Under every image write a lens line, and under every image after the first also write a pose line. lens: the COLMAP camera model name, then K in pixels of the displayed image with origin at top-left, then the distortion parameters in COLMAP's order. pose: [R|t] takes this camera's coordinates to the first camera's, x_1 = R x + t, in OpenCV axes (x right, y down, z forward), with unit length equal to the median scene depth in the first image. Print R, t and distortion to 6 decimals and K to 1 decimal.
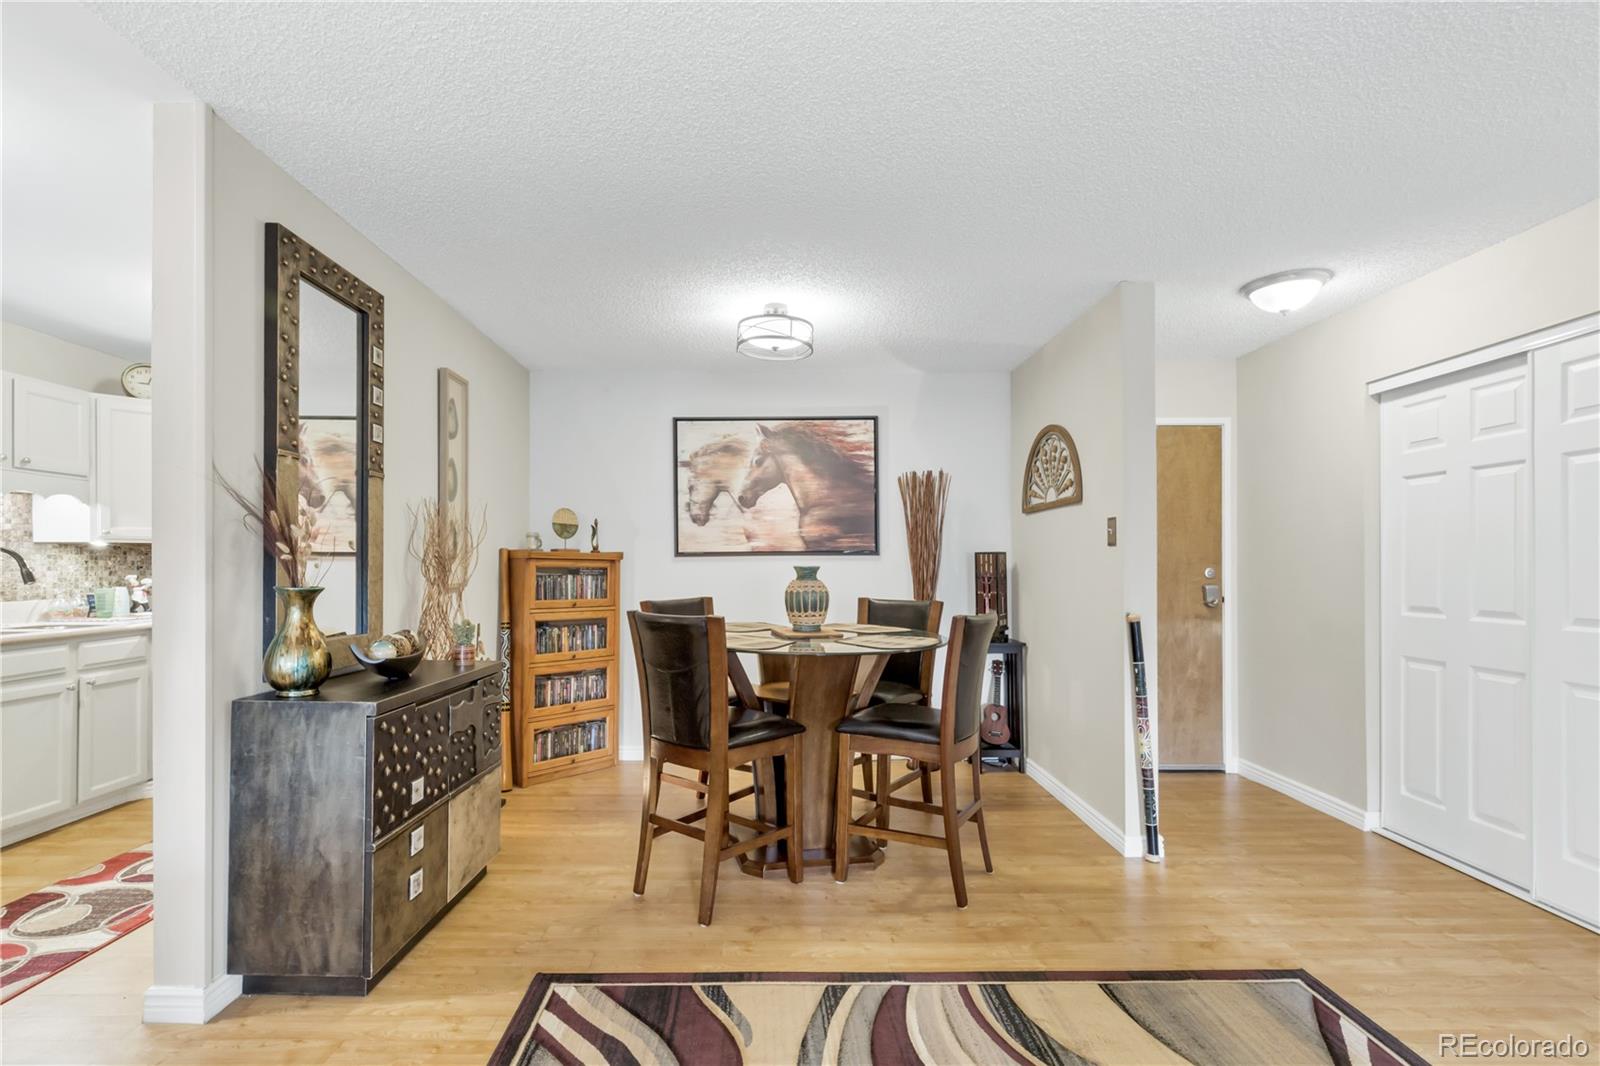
lens RADIAL K [[737.5, 0, 789.6], [0, 737.5, 561.6], [0, 0, 1]] dist [0.008511, -0.000135]
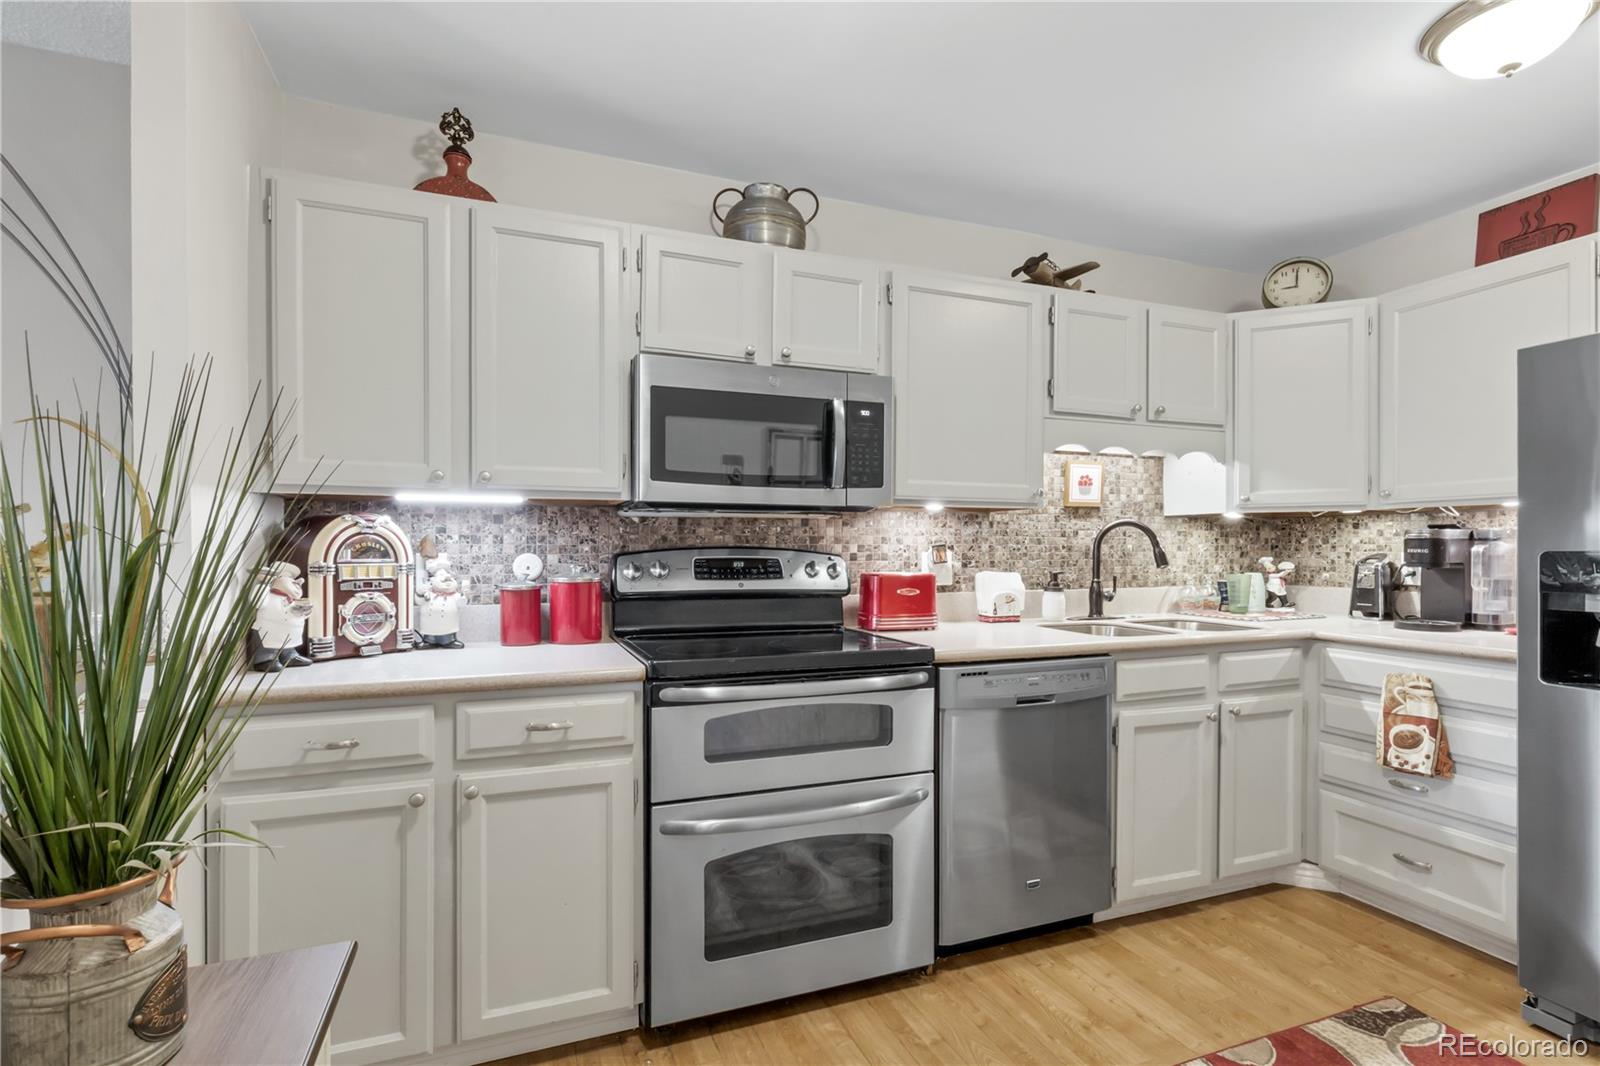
lens RADIAL K [[771.0, 0, 733.4], [0, 771.0, 554.8], [0, 0, 1]] dist [0.000666, -0.000373]
pose [[0.278799, 0.008910, -0.960308, -0.373393], [0.006924, 0.999912, 0.011288, 0.004441], [0.960325, -0.009796, 0.278713, 0.344665]]
